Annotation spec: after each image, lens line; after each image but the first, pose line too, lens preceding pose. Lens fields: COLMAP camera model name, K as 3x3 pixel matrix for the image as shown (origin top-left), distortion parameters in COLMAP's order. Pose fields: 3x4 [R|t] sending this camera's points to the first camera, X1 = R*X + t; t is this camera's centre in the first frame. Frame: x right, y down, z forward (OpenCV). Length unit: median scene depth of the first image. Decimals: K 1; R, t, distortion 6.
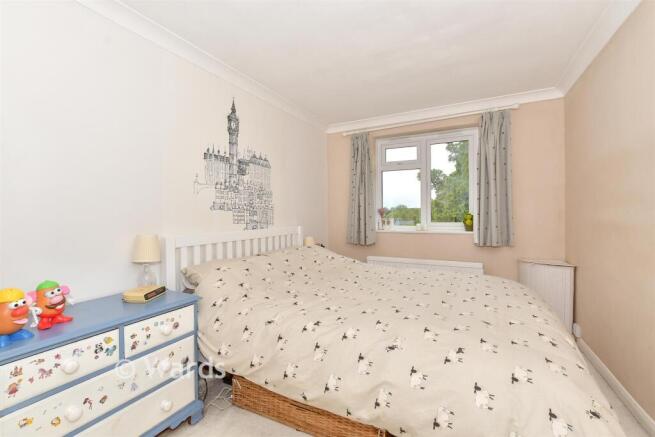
lens RADIAL K [[288.3, 0, 326.8], [0, 288.3, 214.8], [0, 0, 1]] dist [-0.014457, -0.000597]
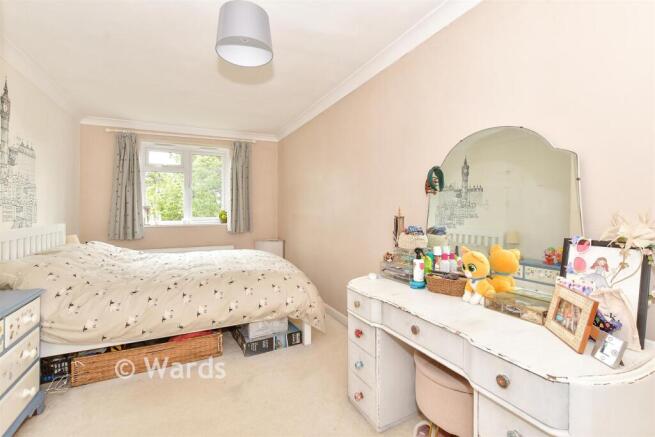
lens RADIAL K [[288.3, 0, 327.4], [0, 288.3, 214.6], [0, 0, 1]] dist [-0.014457, -0.000597]
pose [[0.587341, -0.009664, 0.809282, -0.369073], [0.001167, 0.999938, 0.011093, 0.002233], [-0.809338, -0.005571, 0.587316, -0.240833]]
